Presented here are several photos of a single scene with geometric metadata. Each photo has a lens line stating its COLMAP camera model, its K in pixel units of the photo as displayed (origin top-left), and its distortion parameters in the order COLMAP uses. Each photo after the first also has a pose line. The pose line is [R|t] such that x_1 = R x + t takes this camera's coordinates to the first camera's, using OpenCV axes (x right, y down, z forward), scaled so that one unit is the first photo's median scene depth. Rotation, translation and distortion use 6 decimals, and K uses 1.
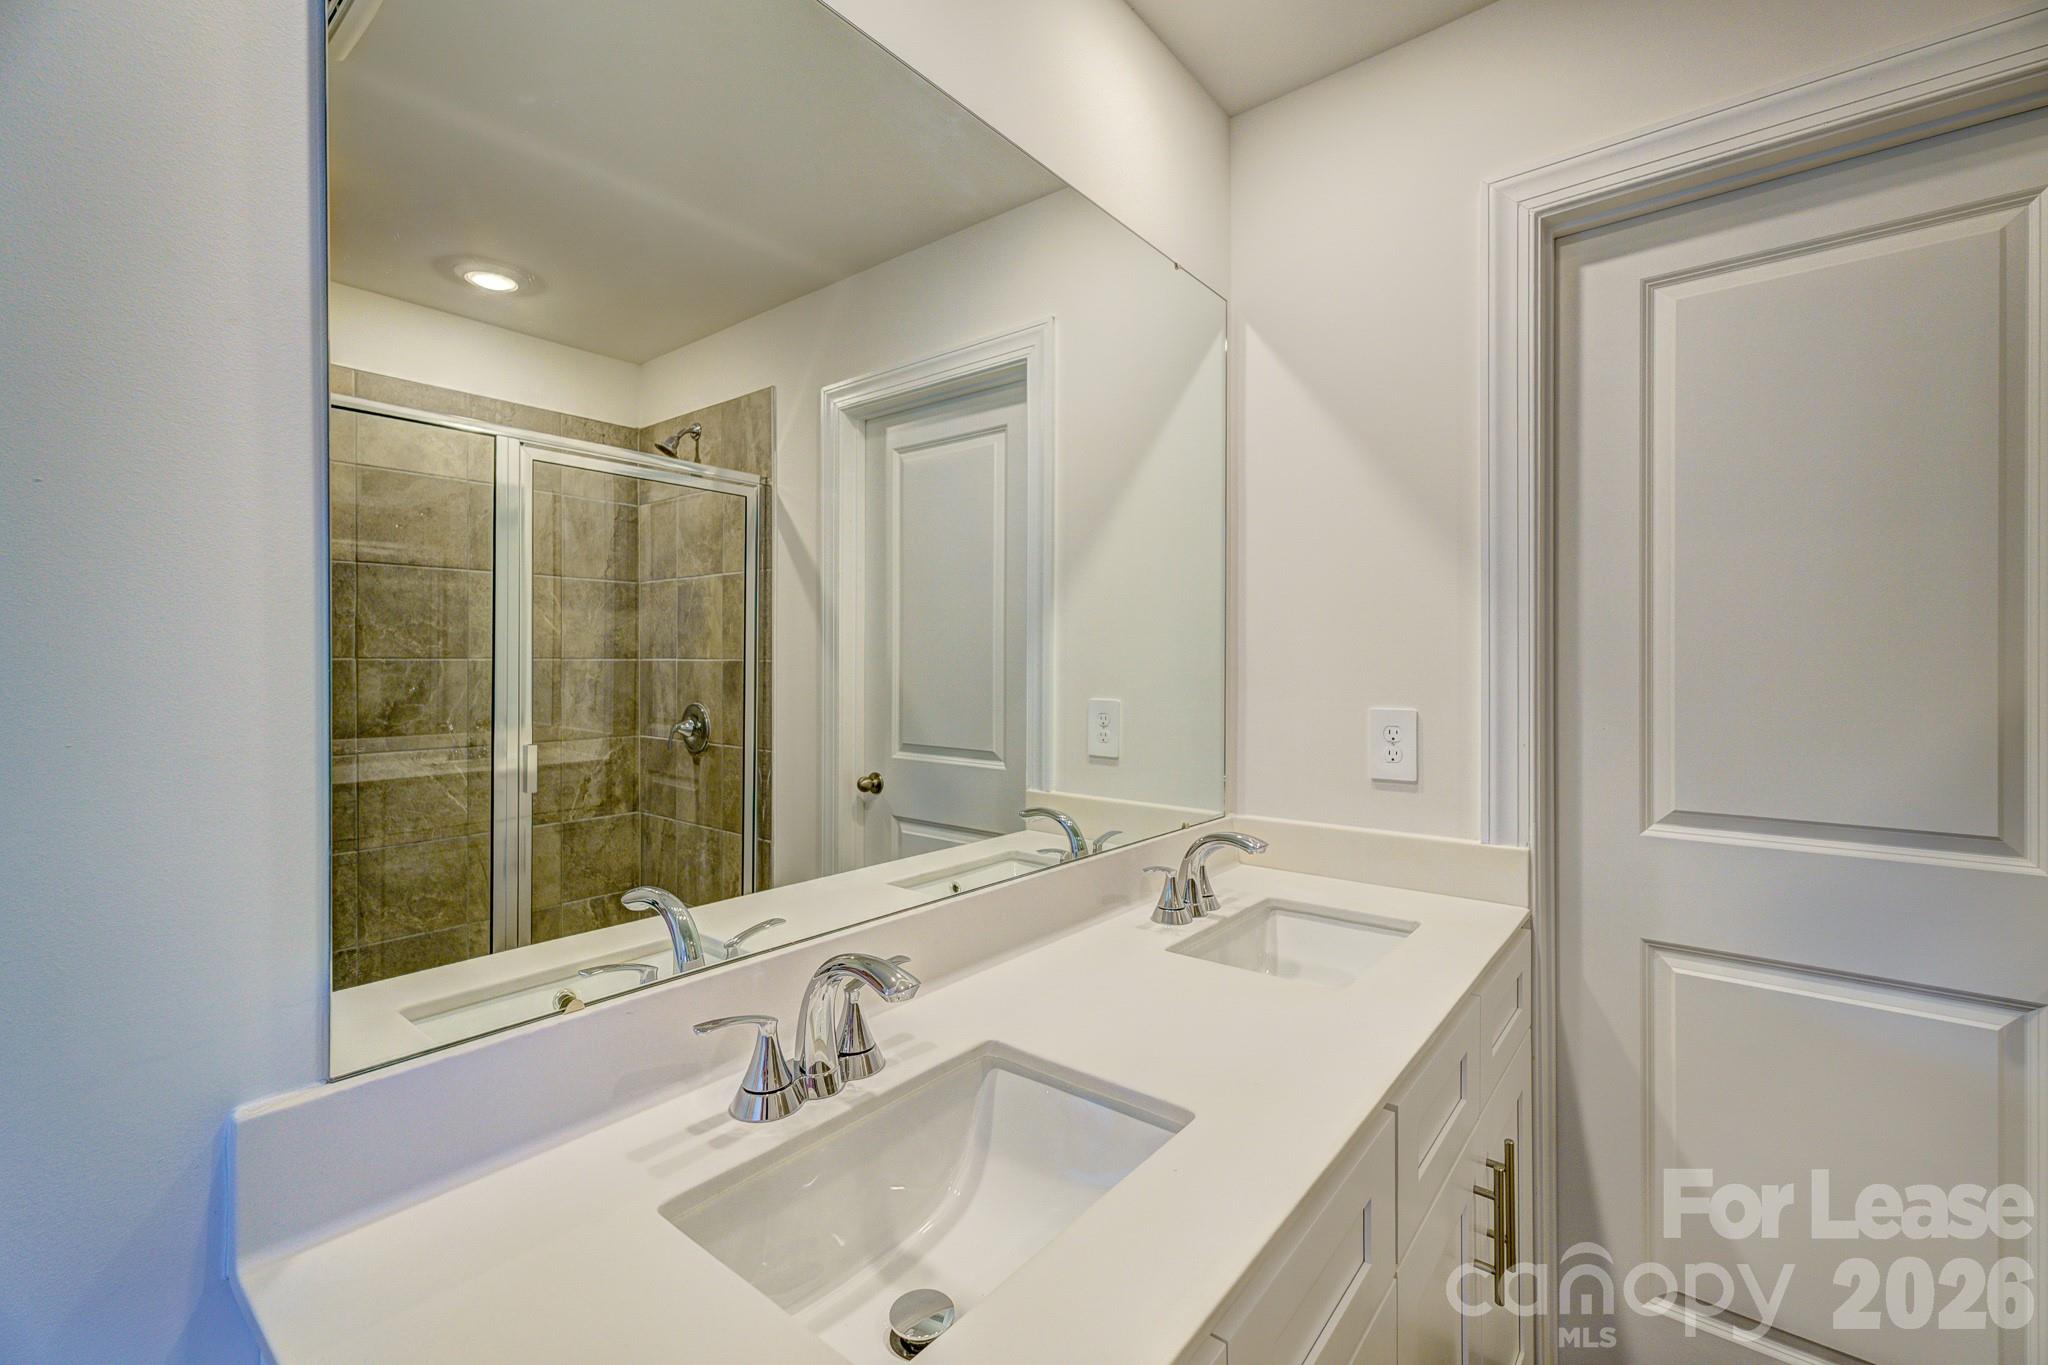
lens RADIAL K [[880.6, 0, 1020.4], [0, 880.6, 670.4], [0, 0, 1]] dist [-0.000391, -0.000181]
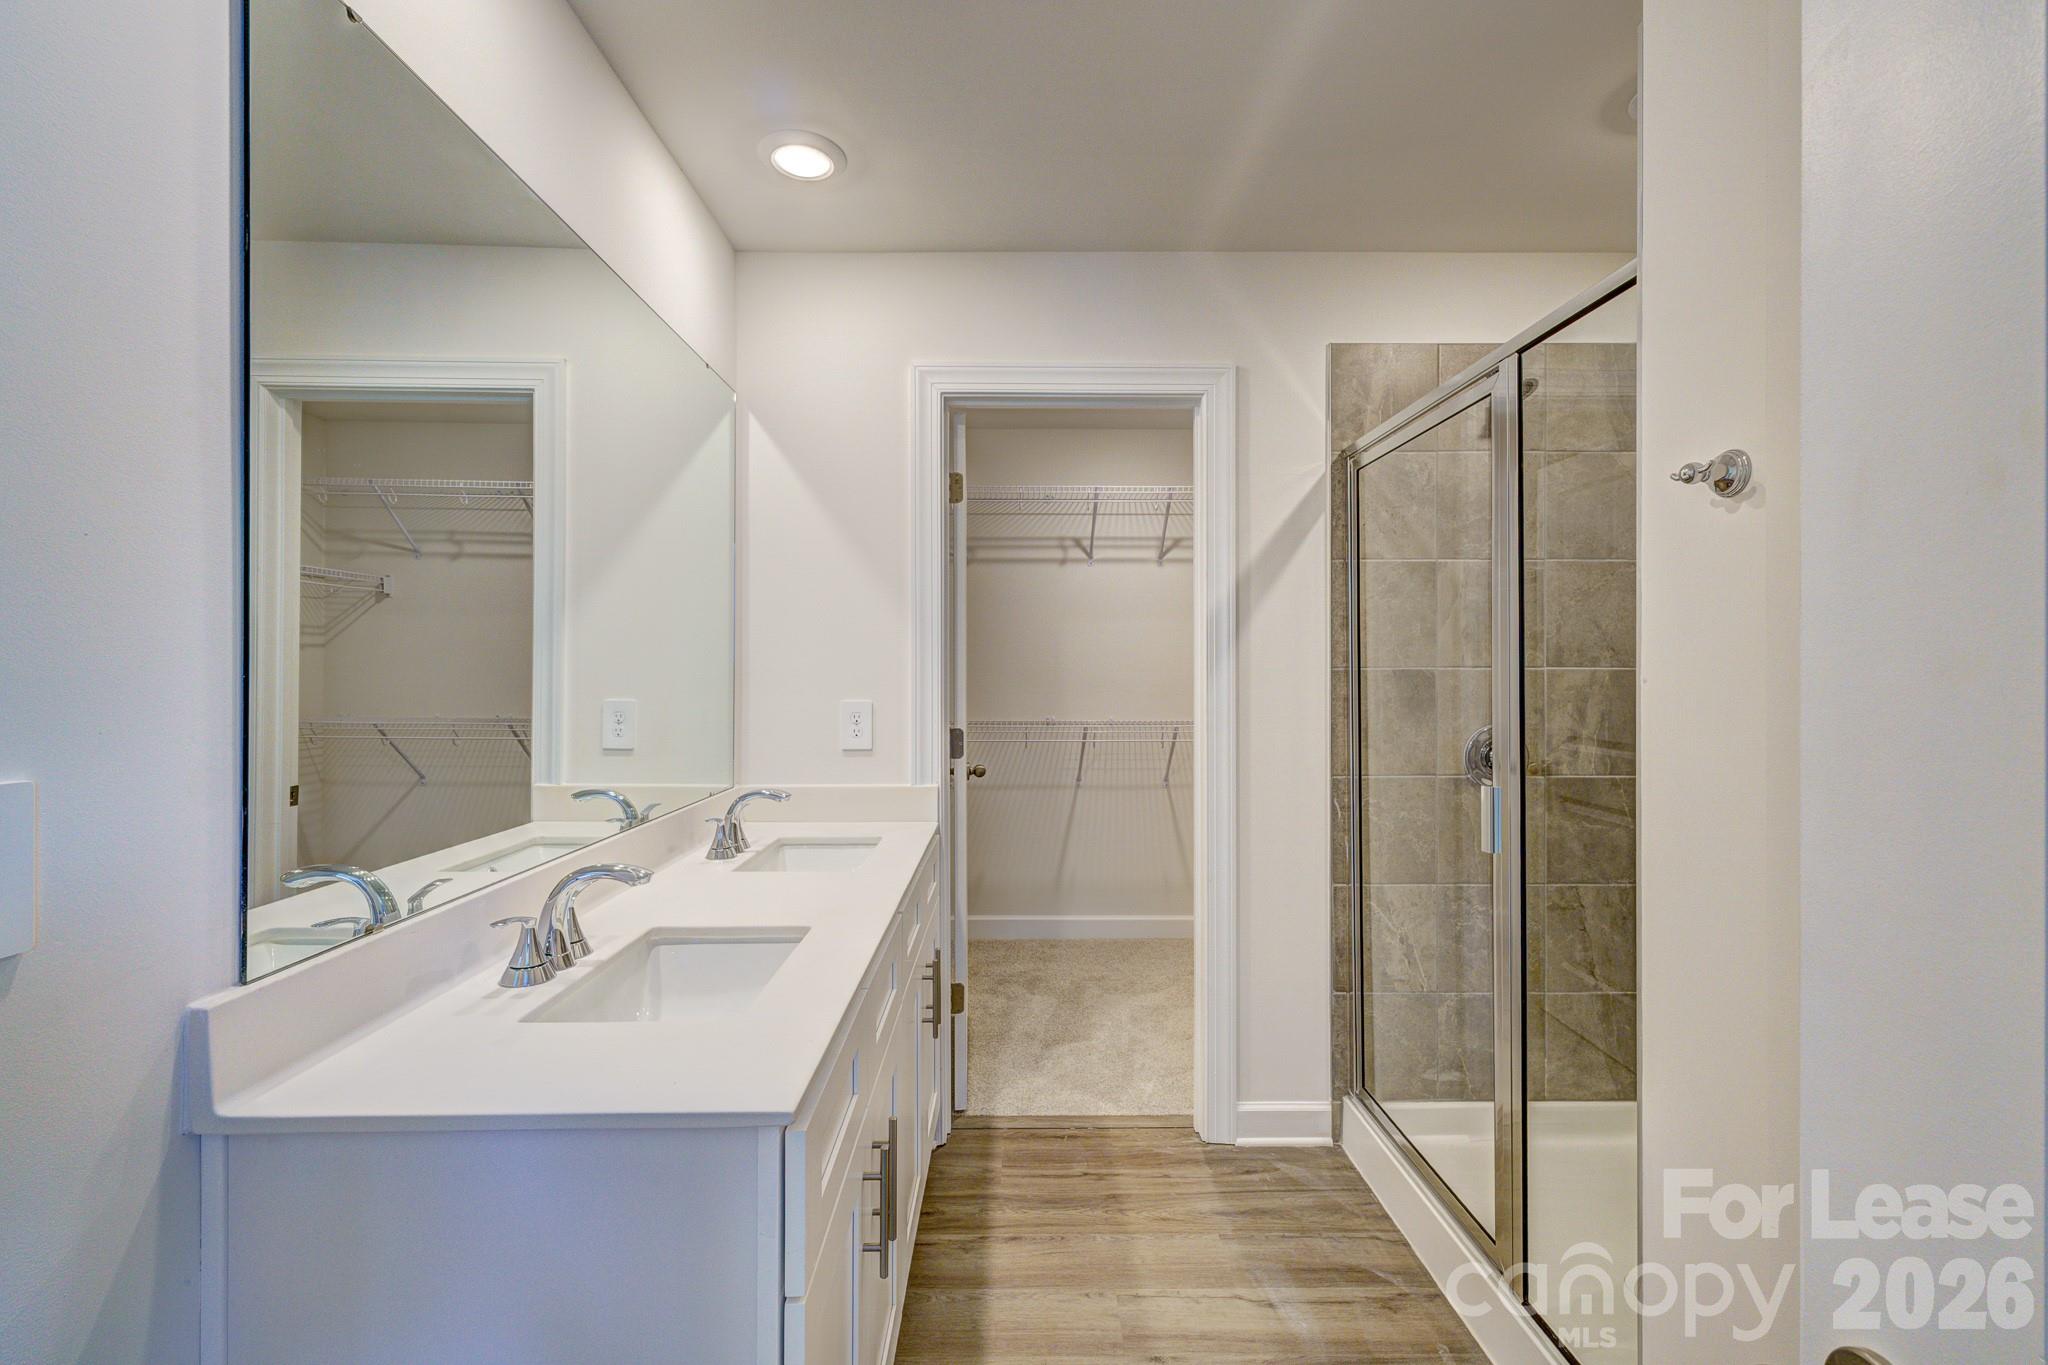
lens RADIAL K [[880.6, 0, 1020.4], [0, 880.6, 670.4], [0, 0, 1]] dist [-0.000391, -0.000181]
pose [[0.773522, 0.004267, 0.633755, -0.334975], [0.000504, 0.999973, -0.007347, 0.003993], [-0.633769, 0.006003, 0.773499, -0.352173]]
